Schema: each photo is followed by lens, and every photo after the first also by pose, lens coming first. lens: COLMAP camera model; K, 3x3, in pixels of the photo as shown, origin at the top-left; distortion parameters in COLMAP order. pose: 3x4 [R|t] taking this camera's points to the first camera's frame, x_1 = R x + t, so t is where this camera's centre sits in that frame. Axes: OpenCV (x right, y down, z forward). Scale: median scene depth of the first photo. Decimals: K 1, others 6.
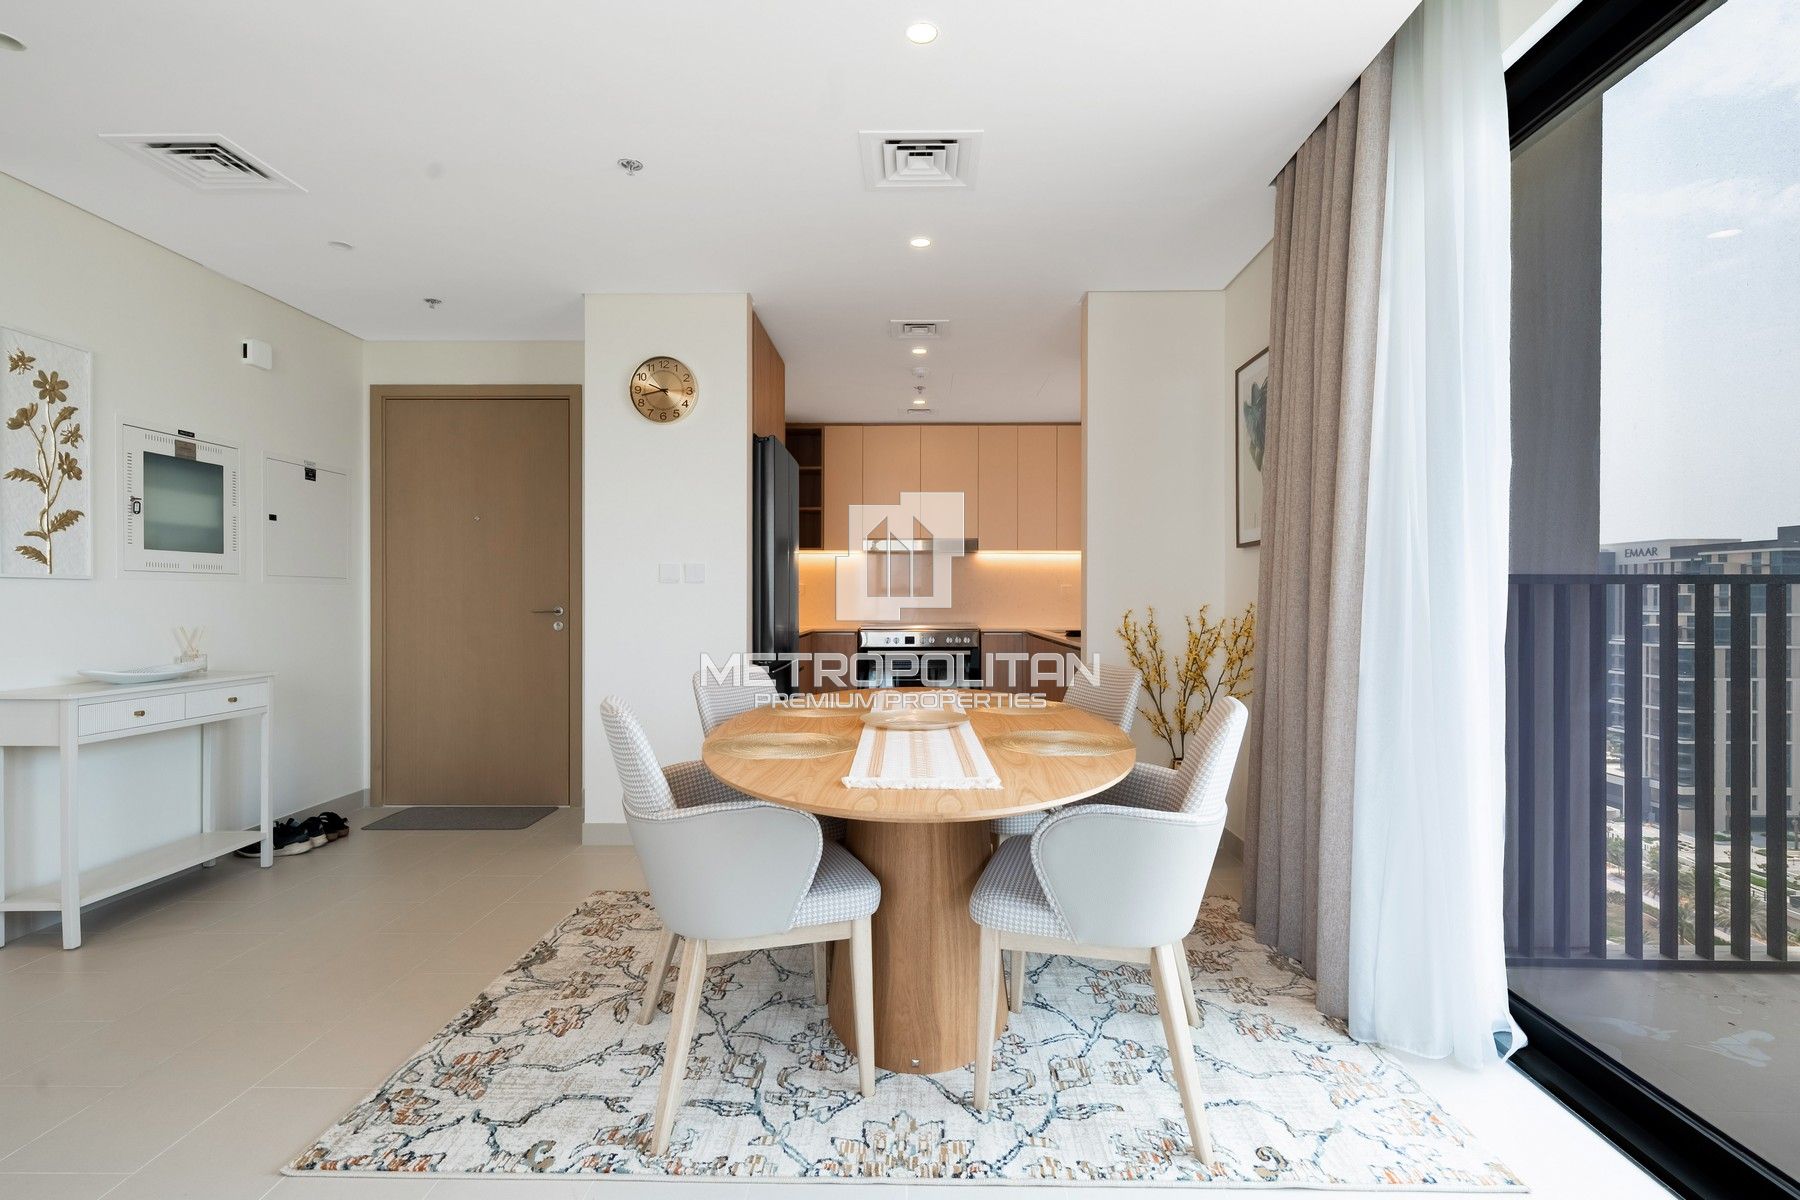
lens RADIAL K [[868.2, 0, 907.0], [0, 868.2, 603.5], [0, 0, 1]] dist [0.002800, 0.000338]
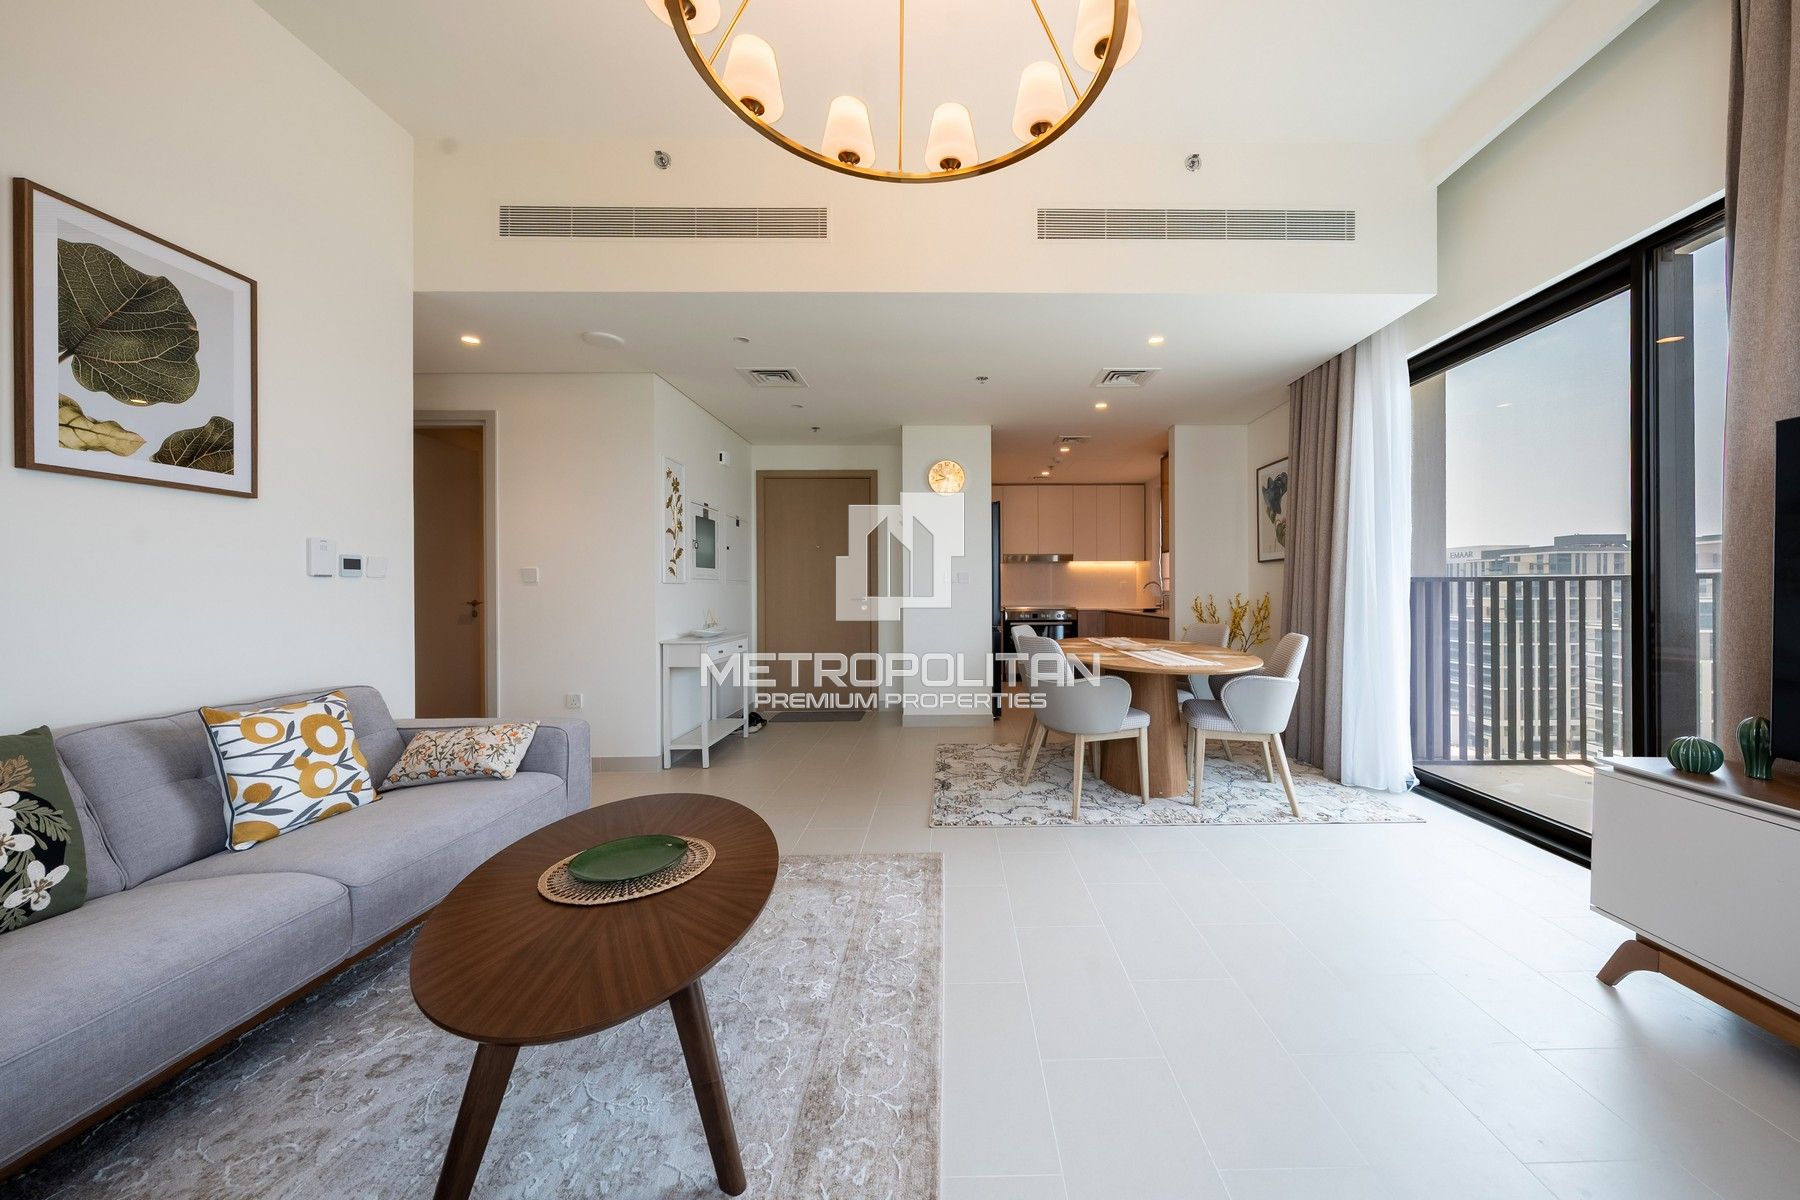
lens RADIAL K [[636.1, 0, 960.8], [0, 636.1, 594.0], [0, 0, 1]] dist [-0.000759, 0.000226]
pose [[0.999419, -0.006062, 0.033534, -0.508058], [0.006057, 0.999982, 0.000240, -0.000958], [-0.033535, -0.000037, 0.999438, -0.587382]]
